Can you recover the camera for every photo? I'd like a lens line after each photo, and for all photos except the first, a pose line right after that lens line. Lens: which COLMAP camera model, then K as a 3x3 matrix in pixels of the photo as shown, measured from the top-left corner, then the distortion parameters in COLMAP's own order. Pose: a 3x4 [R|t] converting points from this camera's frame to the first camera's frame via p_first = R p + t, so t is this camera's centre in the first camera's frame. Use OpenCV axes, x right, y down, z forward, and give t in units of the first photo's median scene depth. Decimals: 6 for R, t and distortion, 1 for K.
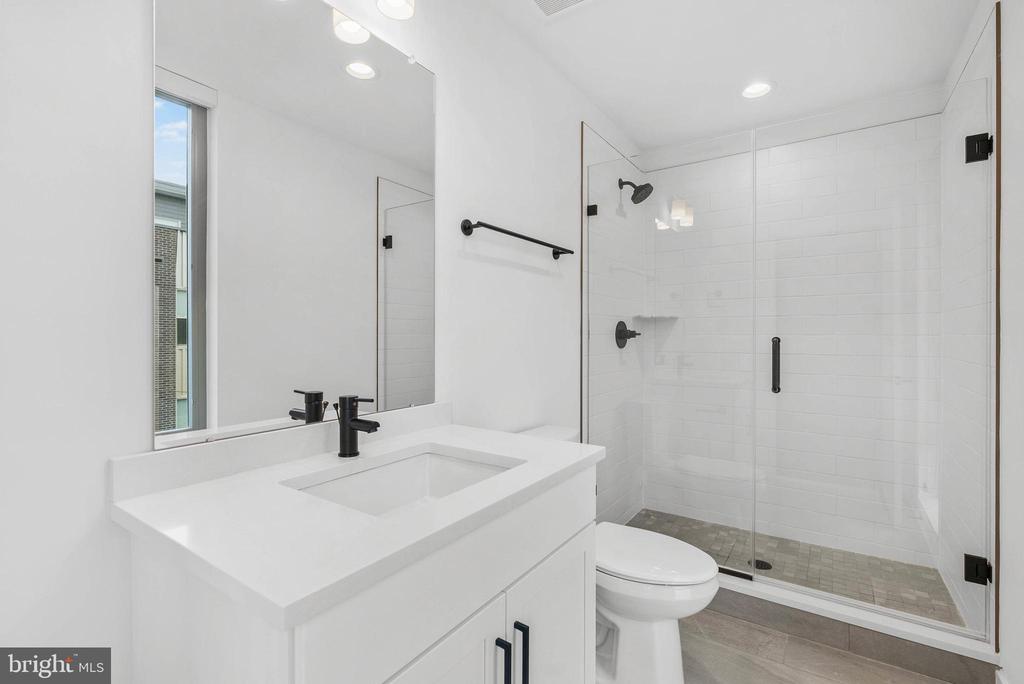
lens RADIAL K [[463.4, 0, 514.6], [0, 463.4, 340.6], [0, 0, 1]] dist [-0.009916, 0.000989]
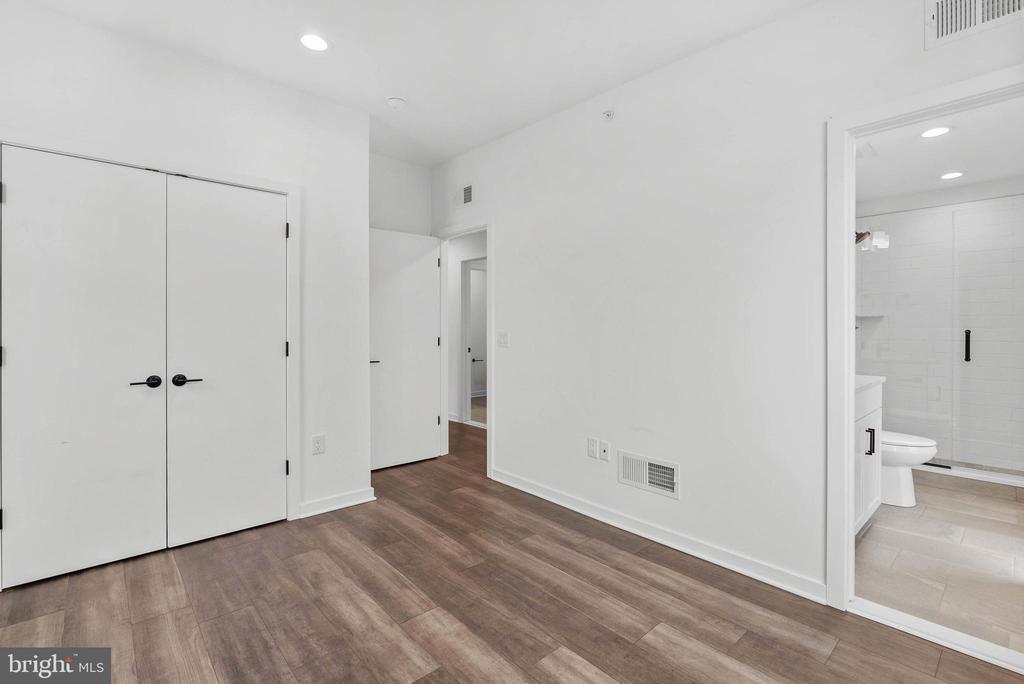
lens RADIAL K [[463.4, 0, 506.8], [0, 463.4, 335.7], [0, 0, 1]] dist [-0.009916, 0.000989]
pose [[0.969293, -0.000530, -0.245909, -0.704117], [0.002493, 0.999967, 0.007672, -0.003546], [0.245897, -0.008049, 0.969263, -1.124798]]
